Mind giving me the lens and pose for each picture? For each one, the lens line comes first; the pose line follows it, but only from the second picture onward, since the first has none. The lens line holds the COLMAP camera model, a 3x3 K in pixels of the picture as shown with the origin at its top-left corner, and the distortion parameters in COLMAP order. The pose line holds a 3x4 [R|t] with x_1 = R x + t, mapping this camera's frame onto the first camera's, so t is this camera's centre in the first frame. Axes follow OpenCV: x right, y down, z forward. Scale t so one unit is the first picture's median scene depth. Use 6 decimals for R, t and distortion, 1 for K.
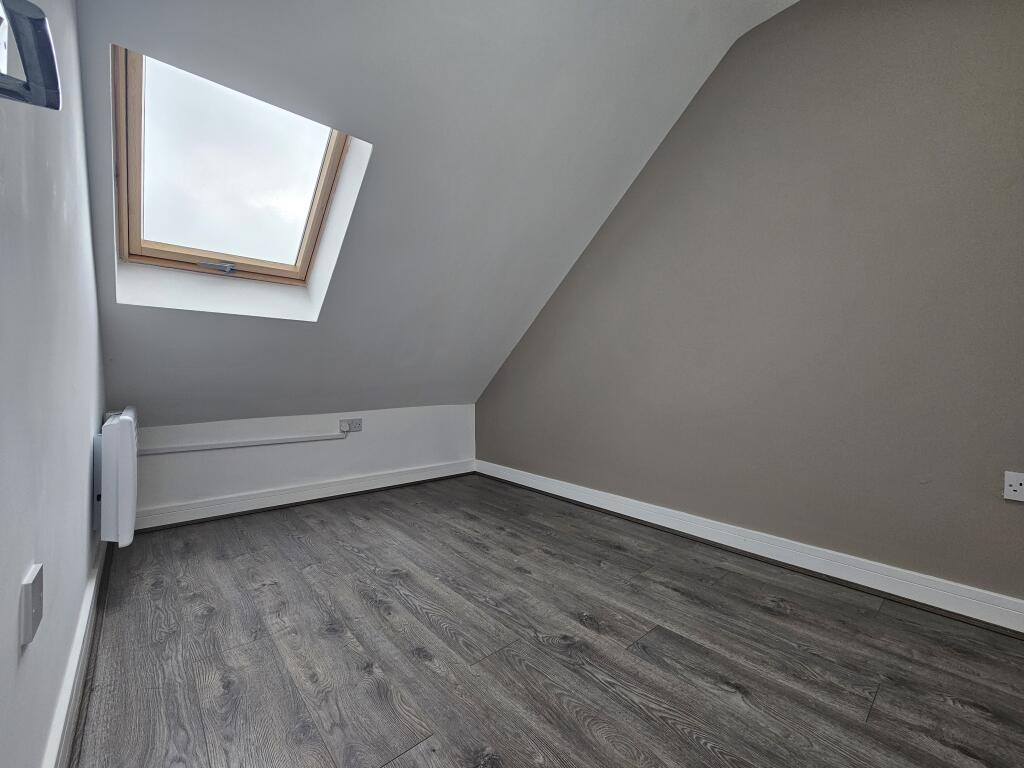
lens RADIAL K [[422.2, 0, 512.7], [0, 422.2, 379.3], [0, 0, 1]] dist [0.001062, 0.000163]
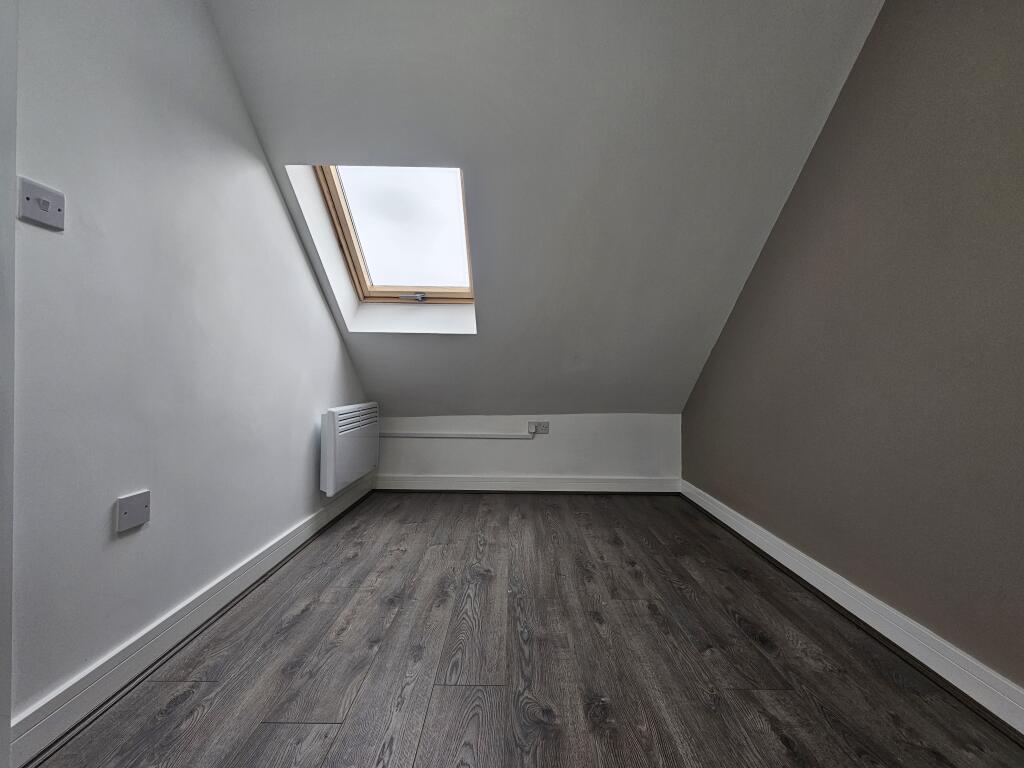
lens RADIAL K [[422.2, 0, 512.7], [0, 422.2, 379.3], [0, 0, 1]] dist [0.001062, 0.000163]
pose [[0.749104, 0.001847, -0.662450, 0.423141], [-0.007191, 0.999960, -0.005345, -0.009637], [0.662414, 0.008768, 0.749087, 0.246193]]
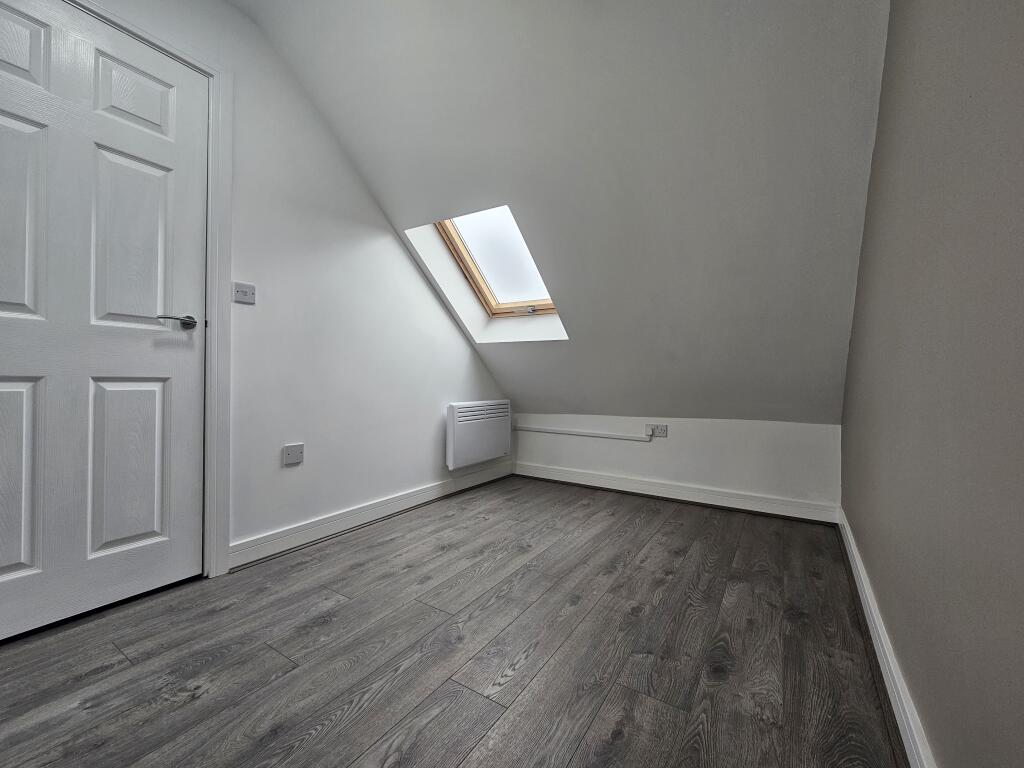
lens RADIAL K [[422.2, 0, 512.7], [0, 422.2, 379.3], [0, 0, 1]] dist [0.001062, 0.000163]
pose [[0.269263, -0.004345, -0.963057, 0.805666], [-0.010206, 0.999921, -0.007364, -0.008399], [0.963012, 0.011812, 0.269198, 0.587525]]
